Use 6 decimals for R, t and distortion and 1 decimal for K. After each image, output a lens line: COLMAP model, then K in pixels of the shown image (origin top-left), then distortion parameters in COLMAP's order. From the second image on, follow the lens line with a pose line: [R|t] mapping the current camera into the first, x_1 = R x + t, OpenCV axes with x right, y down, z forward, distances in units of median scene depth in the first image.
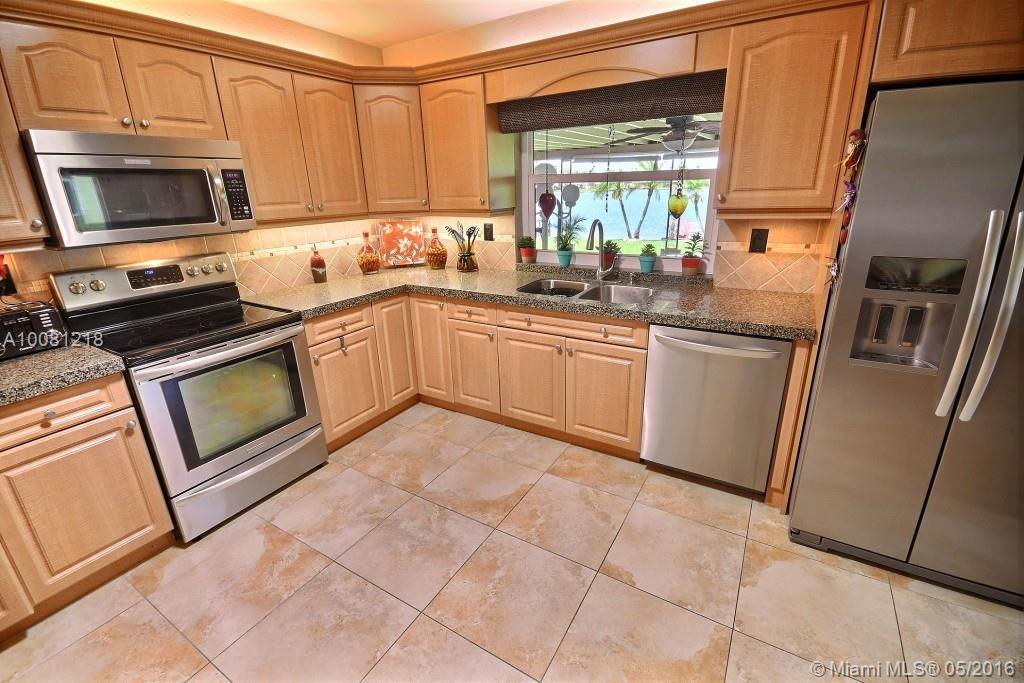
lens RADIAL K [[450.5, 0, 514.7], [0, 450.5, 339.8], [0, 0, 1]] dist [0.007190, -0.007820]
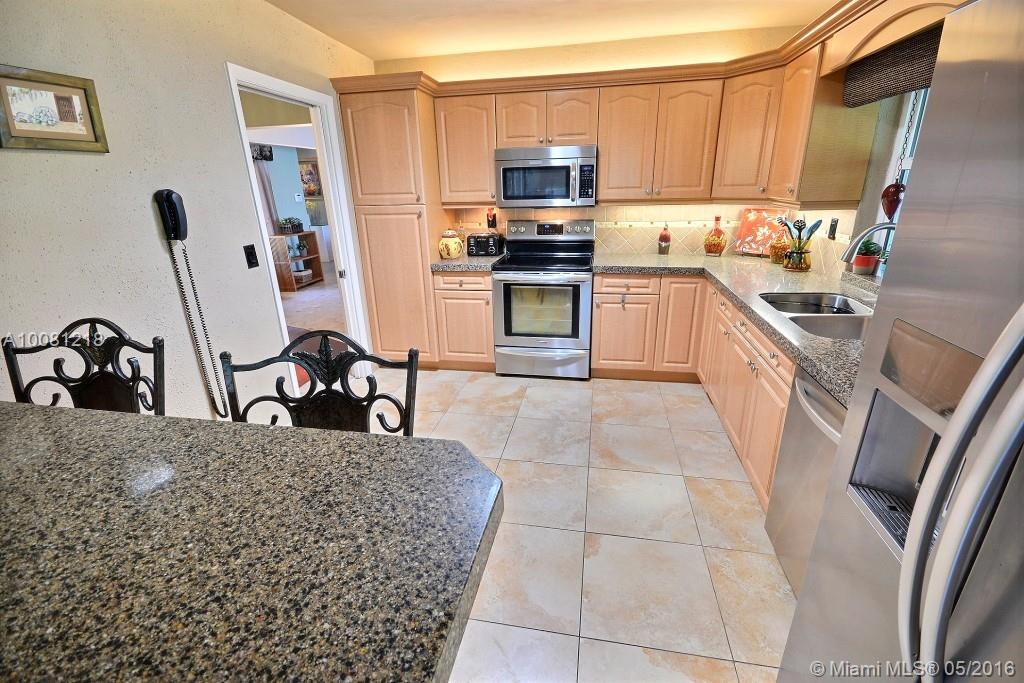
lens RADIAL K [[450.5, 0, 514.7], [0, 450.5, 339.8], [0, 0, 1]] dist [0.007190, -0.007820]
pose [[0.349975, 0.323779, -0.879025, 0.658344], [-0.288094, 0.930091, 0.227888, -0.087588], [0.891358, 0.173487, 0.418787, 0.211684]]
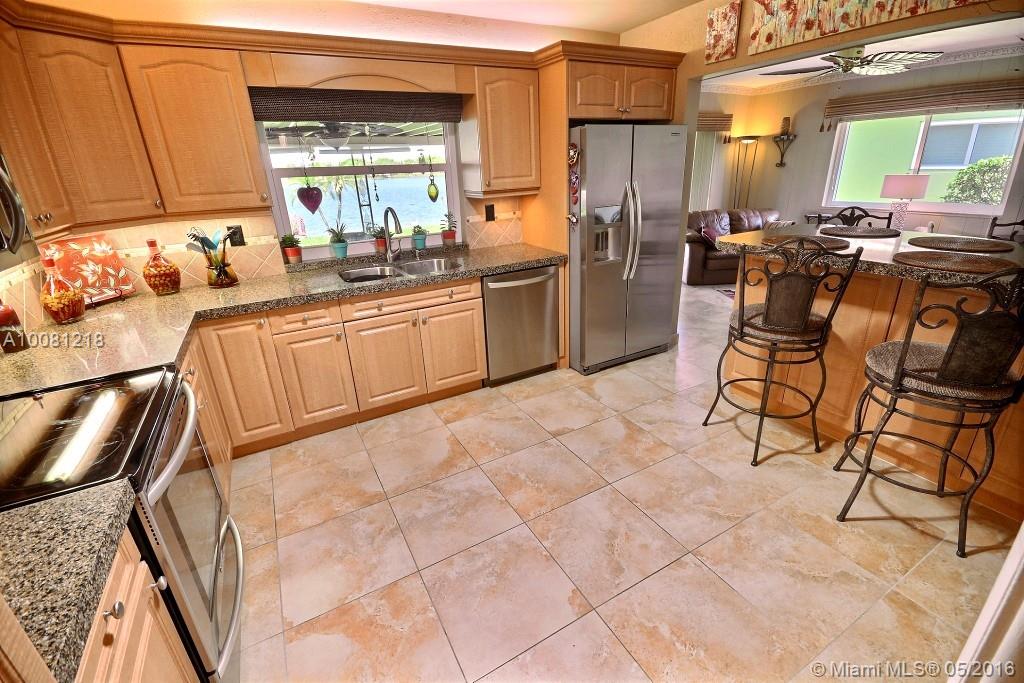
lens RADIAL K [[450.5, 0, 514.7], [0, 450.5, 339.8], [0, 0, 1]] dist [0.007190, -0.007820]
pose [[0.494717, -0.305651, 0.813531, -0.680285], [0.303476, 0.937939, 0.167845, -0.048367], [-0.814345, 0.163851, 0.556772, 0.165403]]
